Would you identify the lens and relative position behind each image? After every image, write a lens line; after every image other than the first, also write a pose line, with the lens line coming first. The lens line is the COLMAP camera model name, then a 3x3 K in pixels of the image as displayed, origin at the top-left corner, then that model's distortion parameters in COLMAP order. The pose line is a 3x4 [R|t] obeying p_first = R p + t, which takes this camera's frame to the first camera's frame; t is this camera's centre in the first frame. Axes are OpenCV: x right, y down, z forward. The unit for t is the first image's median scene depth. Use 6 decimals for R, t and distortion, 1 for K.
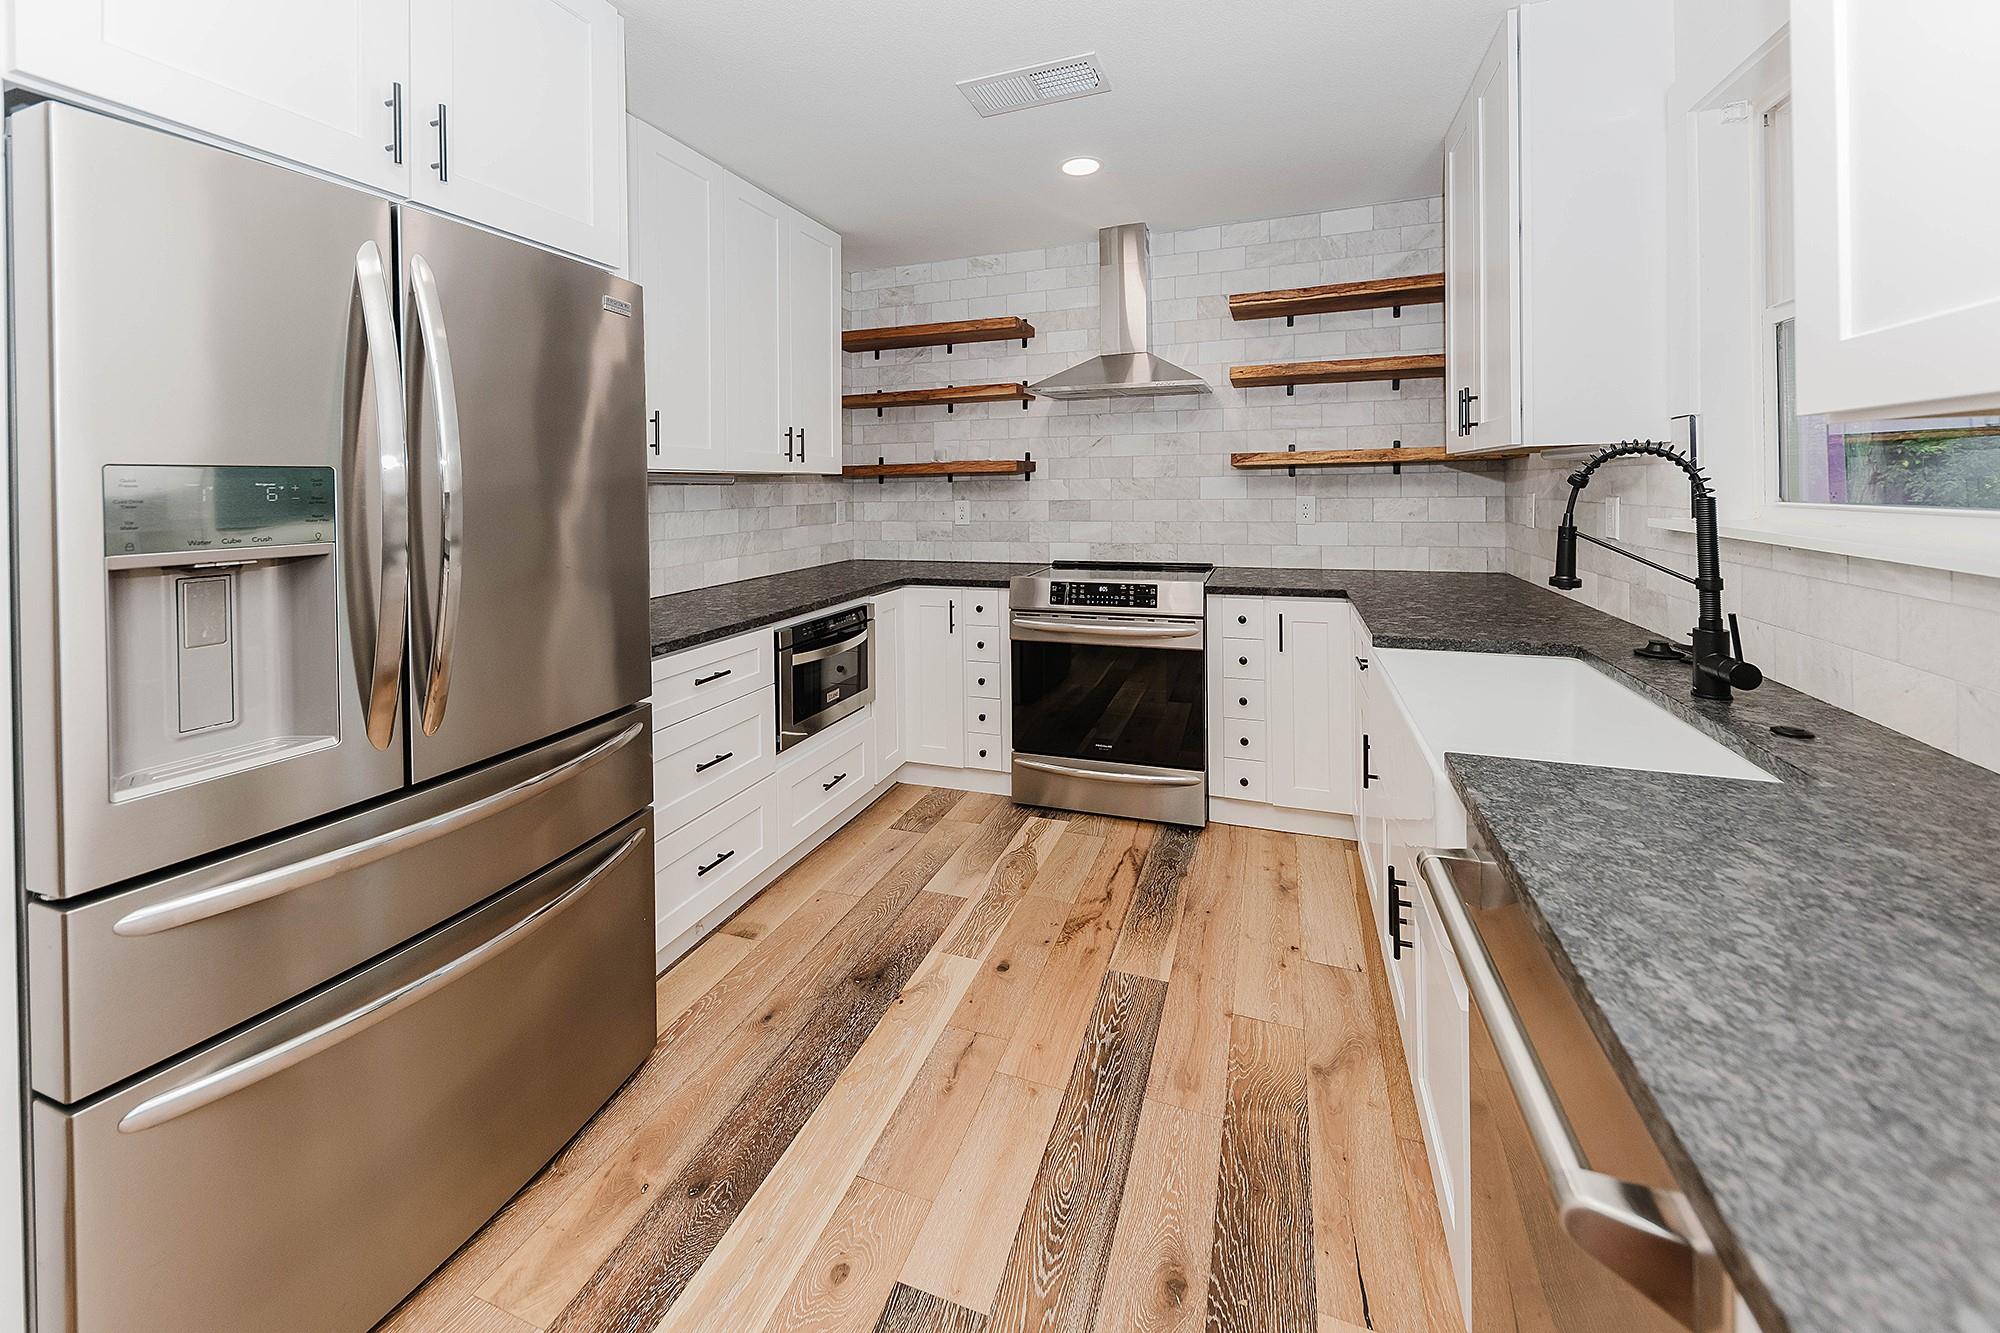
lens RADIAL K [[754.7, 0, 1009.7], [0, 754.7, 495.3], [0, 0, 1]] dist [0.000012, -0.000064]
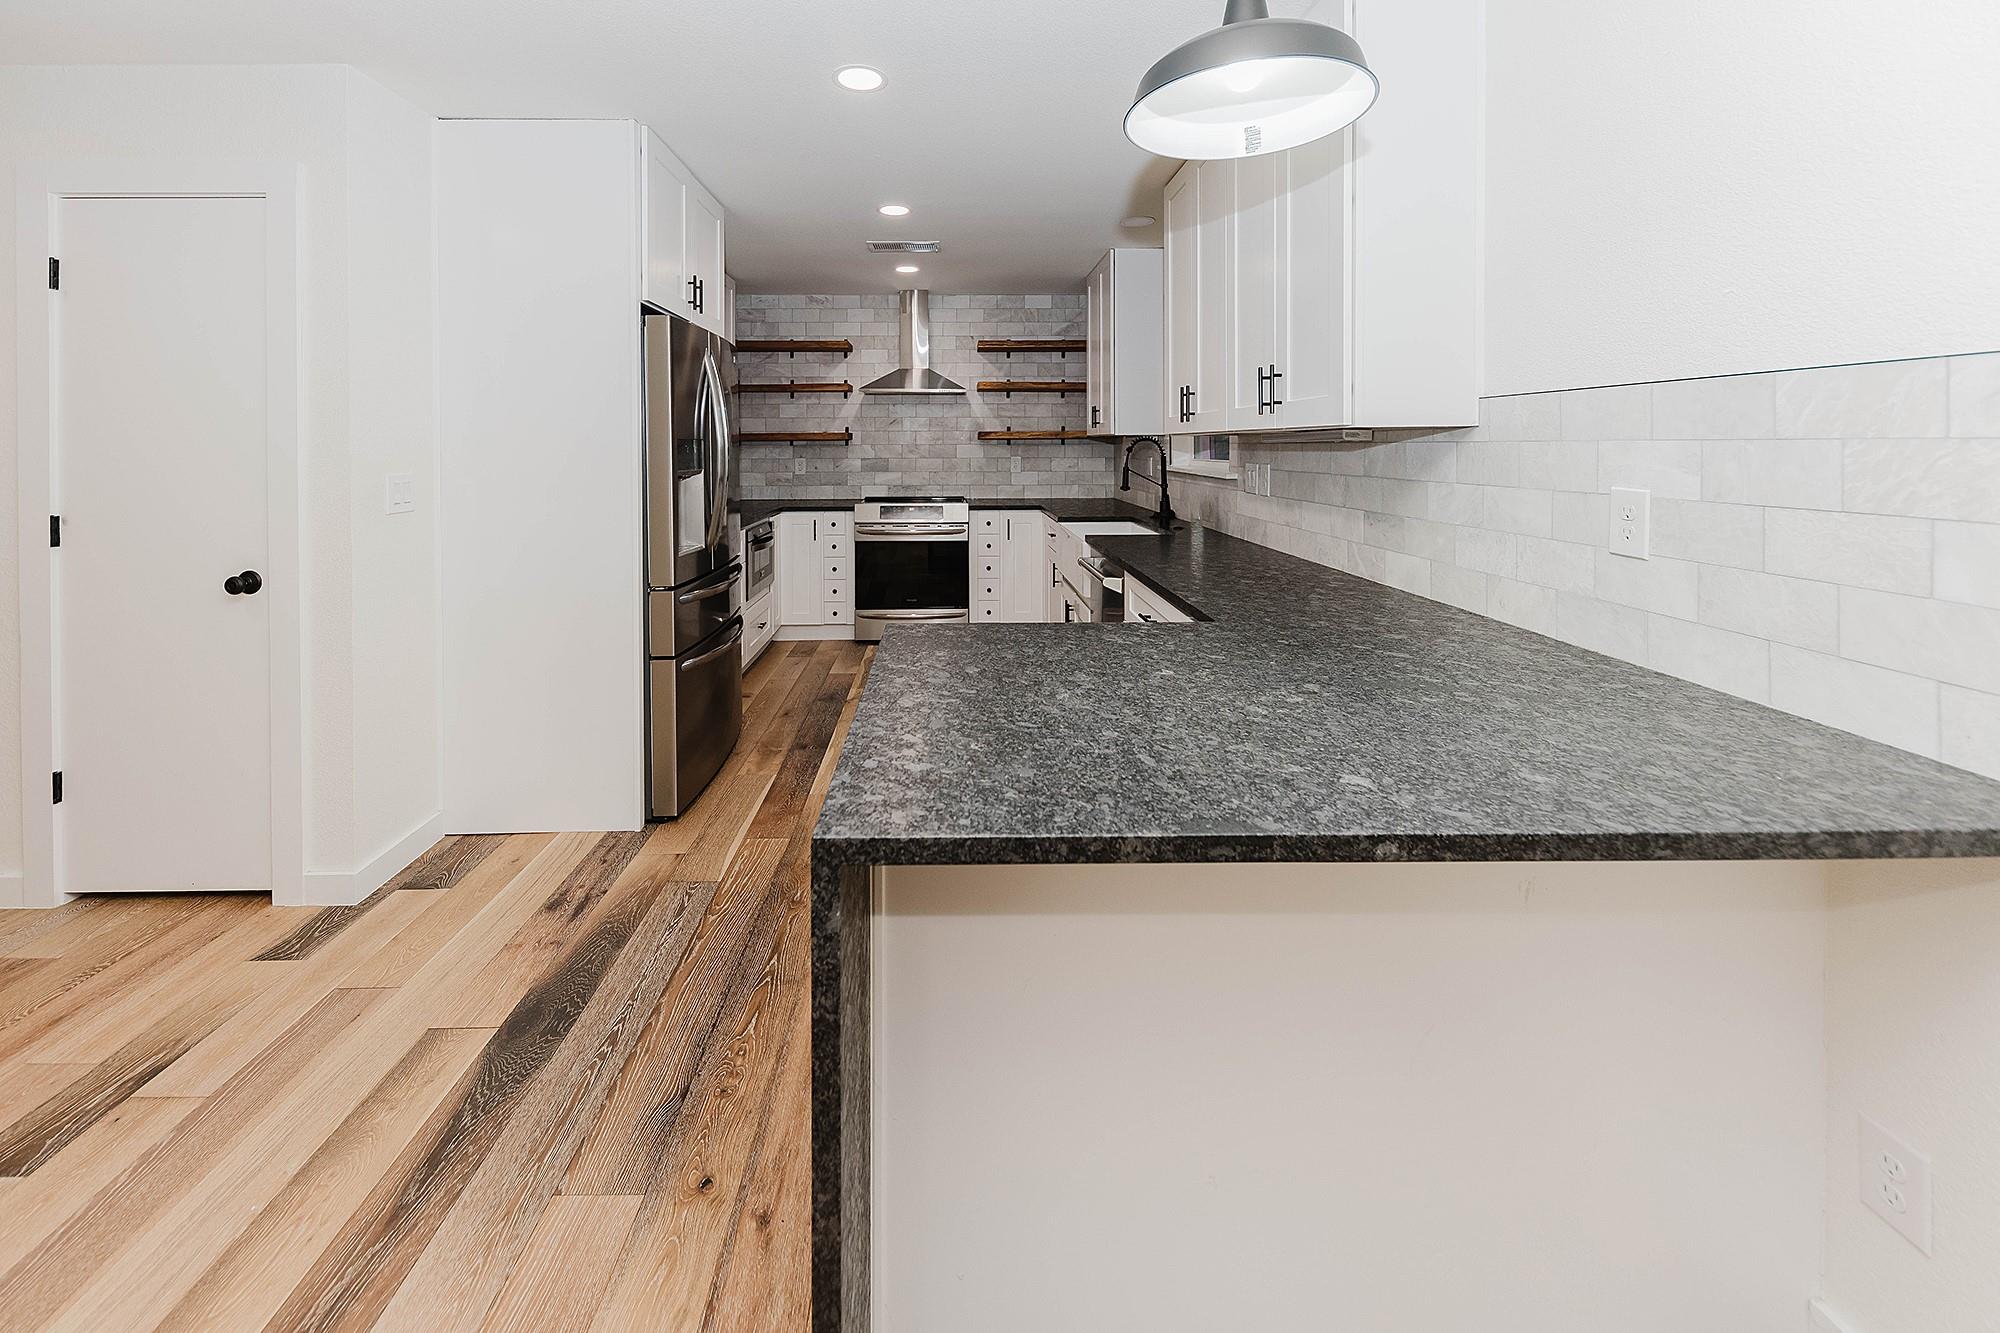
lens RADIAL K [[760.0, 0, 966.2], [0, 760.0, 456.6], [0, 0, 1]] dist [-0.000336, -0.000020]
pose [[0.933903, 0.006634, 0.357464, -0.367581], [-0.006469, 0.999978, -0.001656, 0.005732], [-0.357467, -0.000766, 0.933925, -0.641705]]
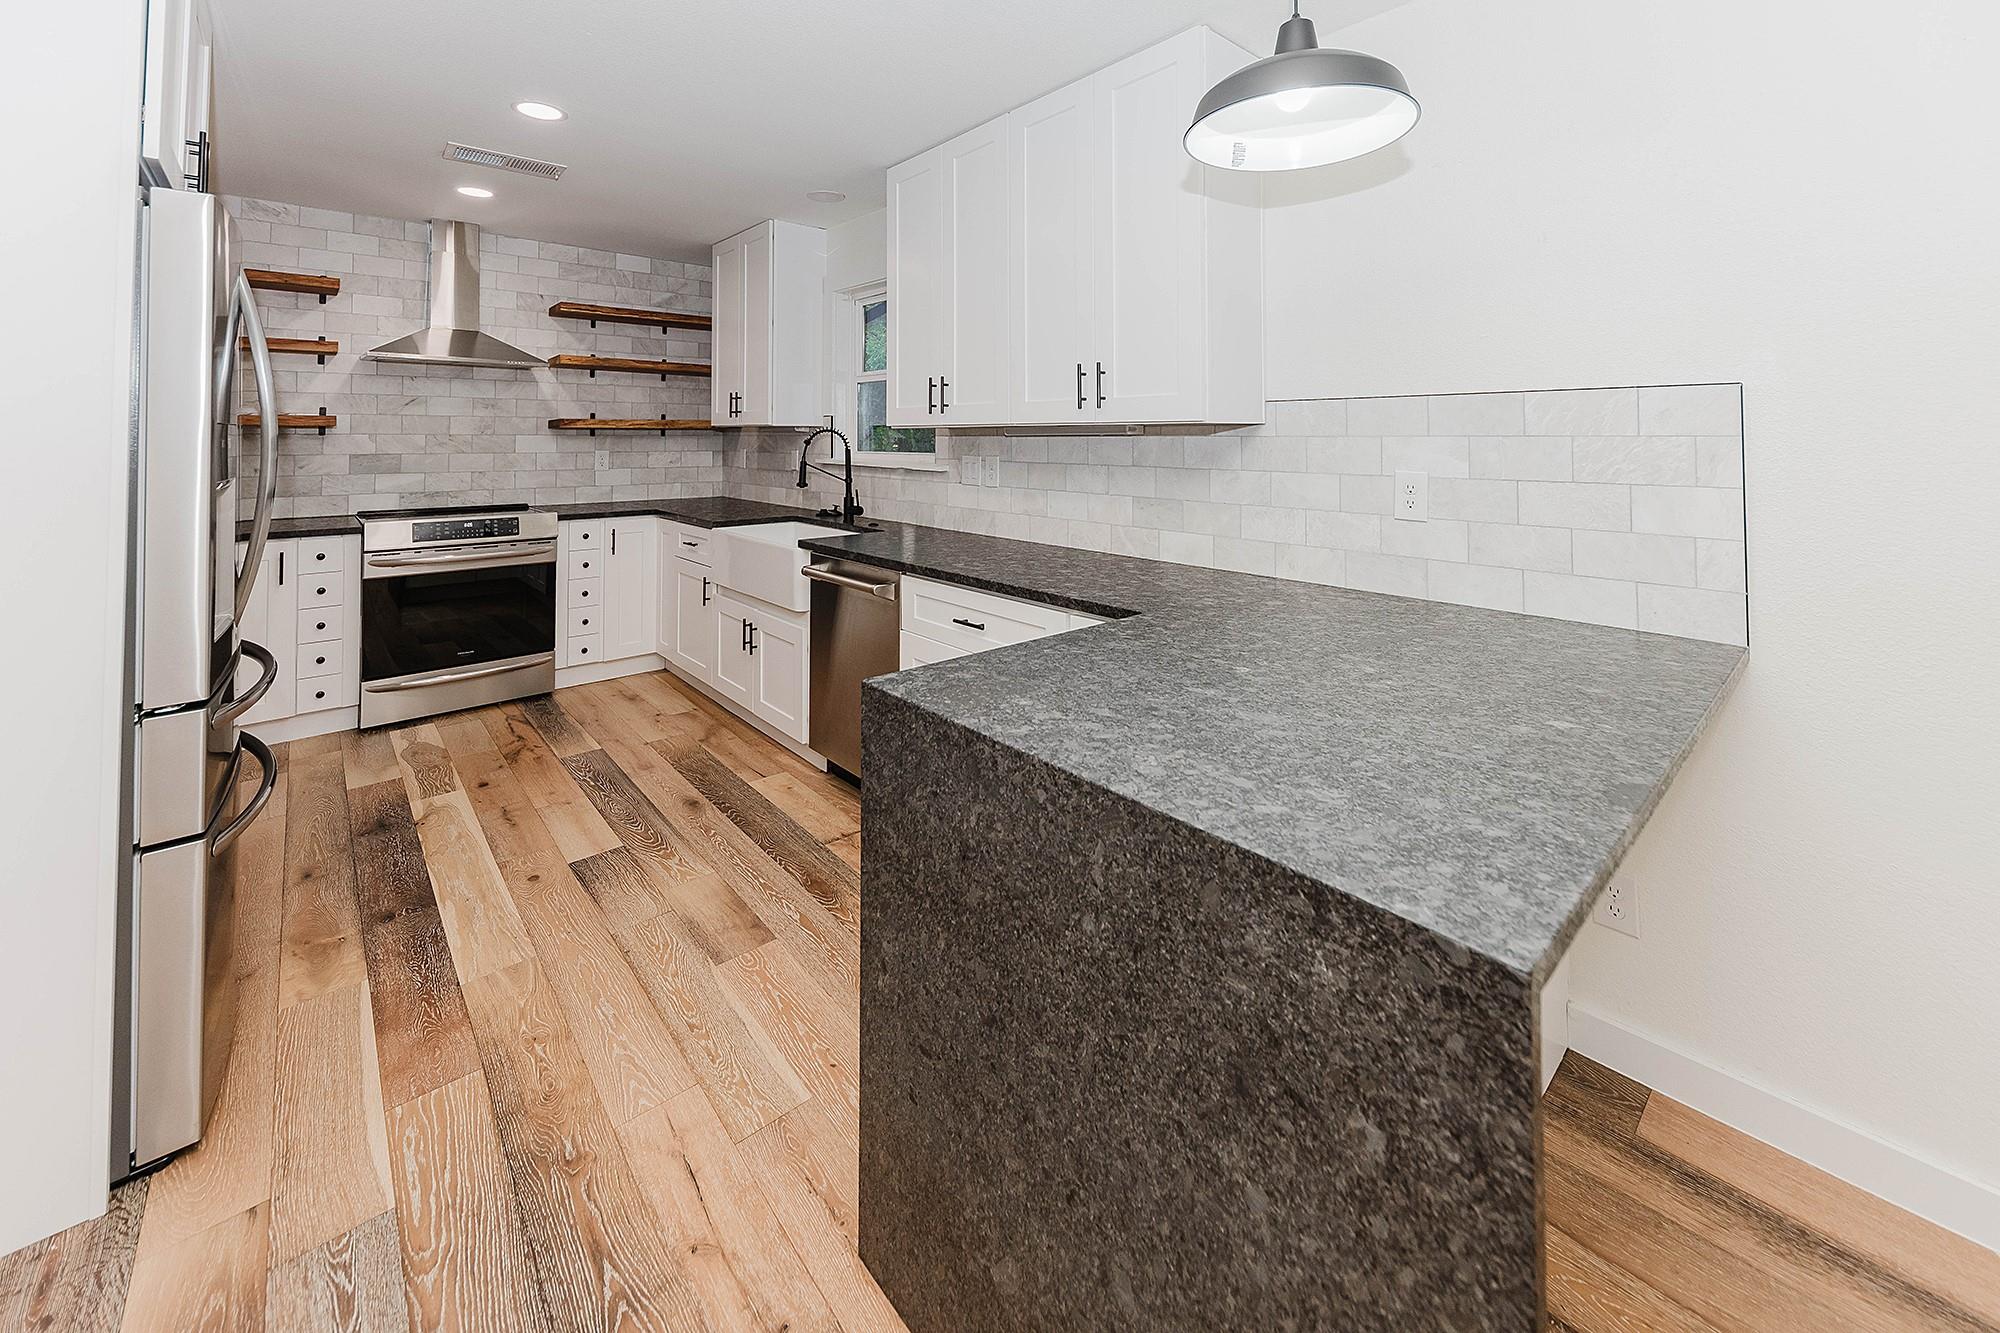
lens RADIAL K [[769.1, 0, 1011.7], [0, 769.1, 429.0], [0, 0, 1]] dist [-0.000152, -0.000233]
pose [[0.469636, 0.025899, 0.882480, -0.552660], [0.000981, 0.999554, -0.029857, 0.005289], [-0.882860, 0.014888, 0.469401, -0.367637]]
